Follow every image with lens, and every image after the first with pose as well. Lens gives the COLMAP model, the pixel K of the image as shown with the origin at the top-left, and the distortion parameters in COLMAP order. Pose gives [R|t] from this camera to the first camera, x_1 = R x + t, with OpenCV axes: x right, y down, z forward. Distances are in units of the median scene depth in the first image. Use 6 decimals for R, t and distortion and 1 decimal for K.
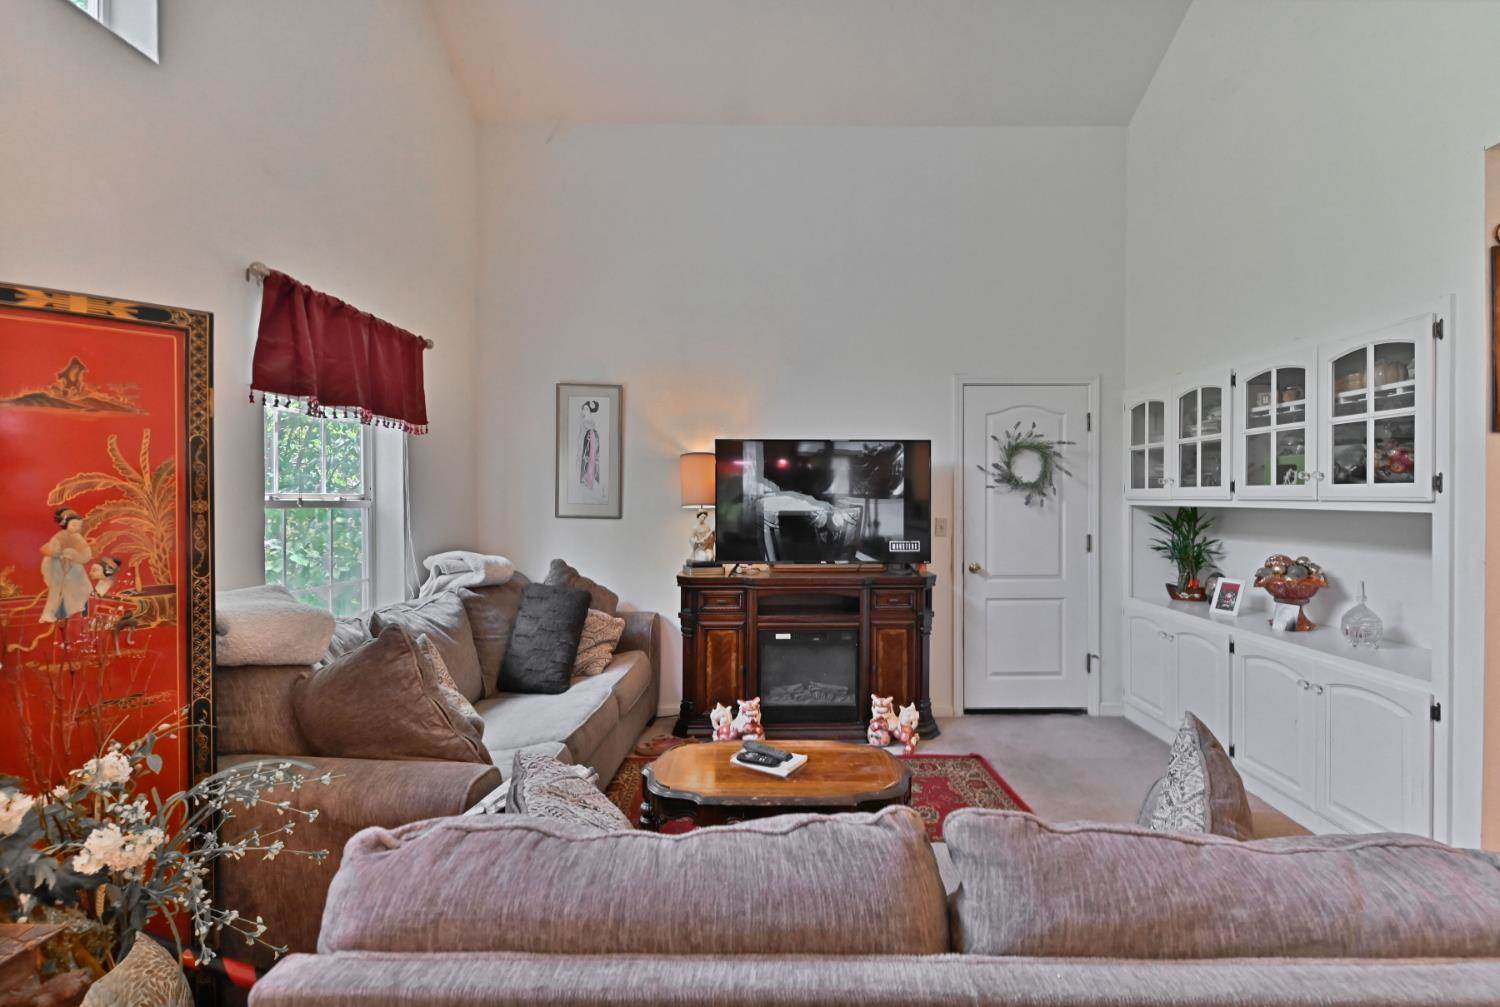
lens RADIAL K [[669.2, 0, 750.0], [0, 669.2, 503.5], [0, 0, 1]] dist [0.000474, 0.000077]
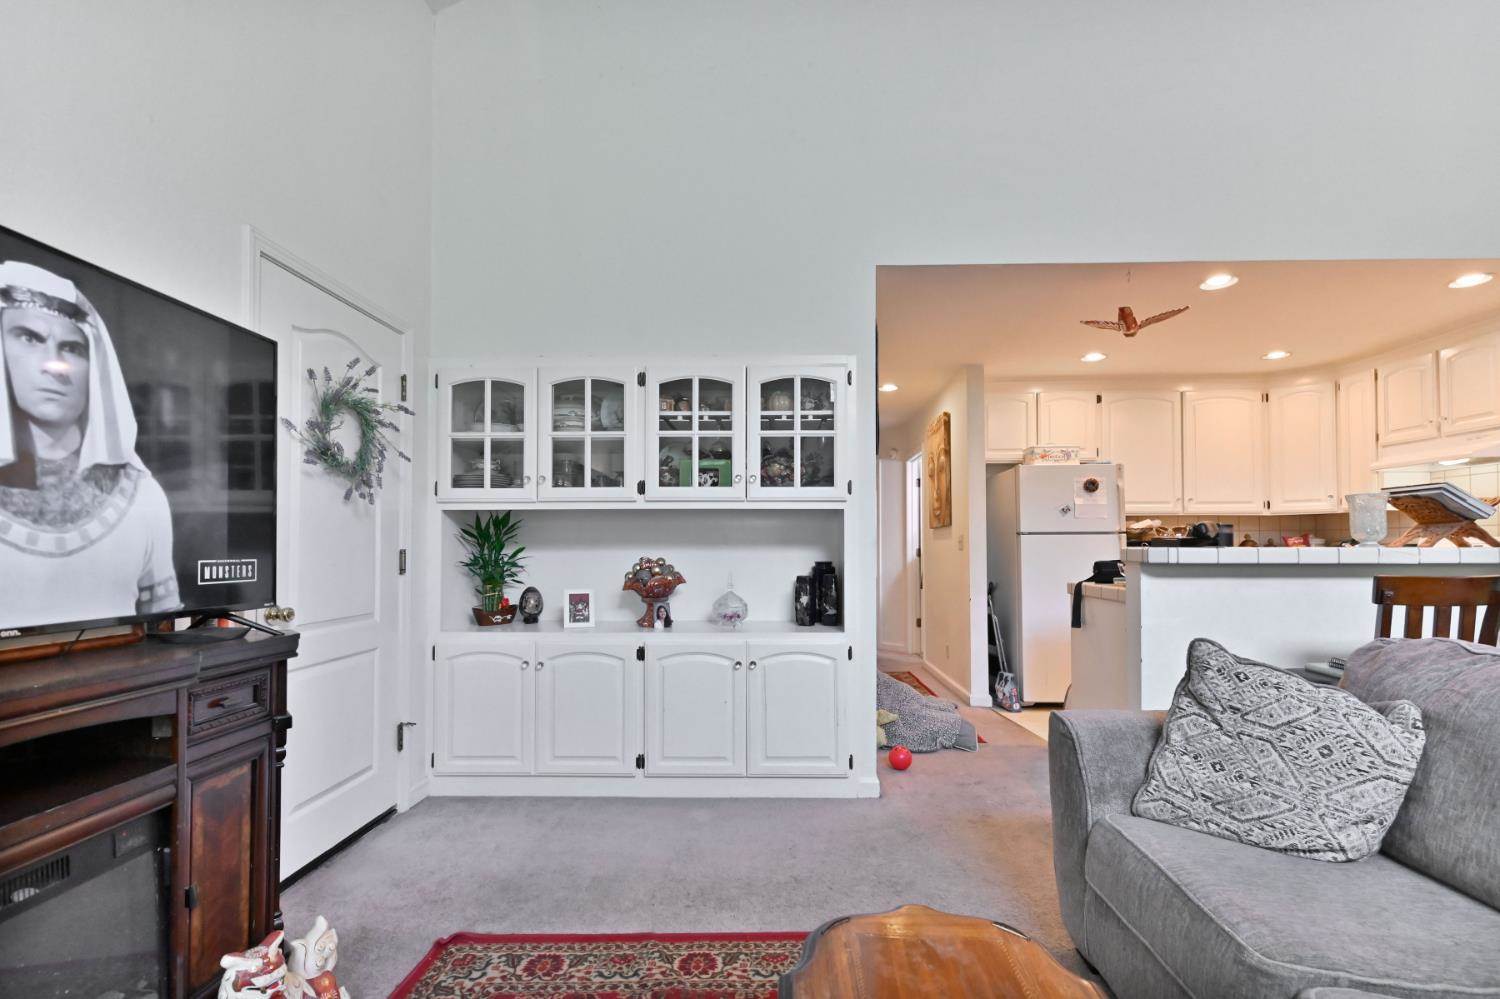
lens RADIAL K [[679.7, 0, 758.1], [0, 679.7, 529.6], [0, 0, 1]] dist [0.002480, -0.000144]
pose [[-0.018149, 0.030466, 0.999371, -0.223885], [0.010909, 0.999482, -0.030271, 0.056707], [-0.999776, 0.010353, -0.018472, 0.710131]]
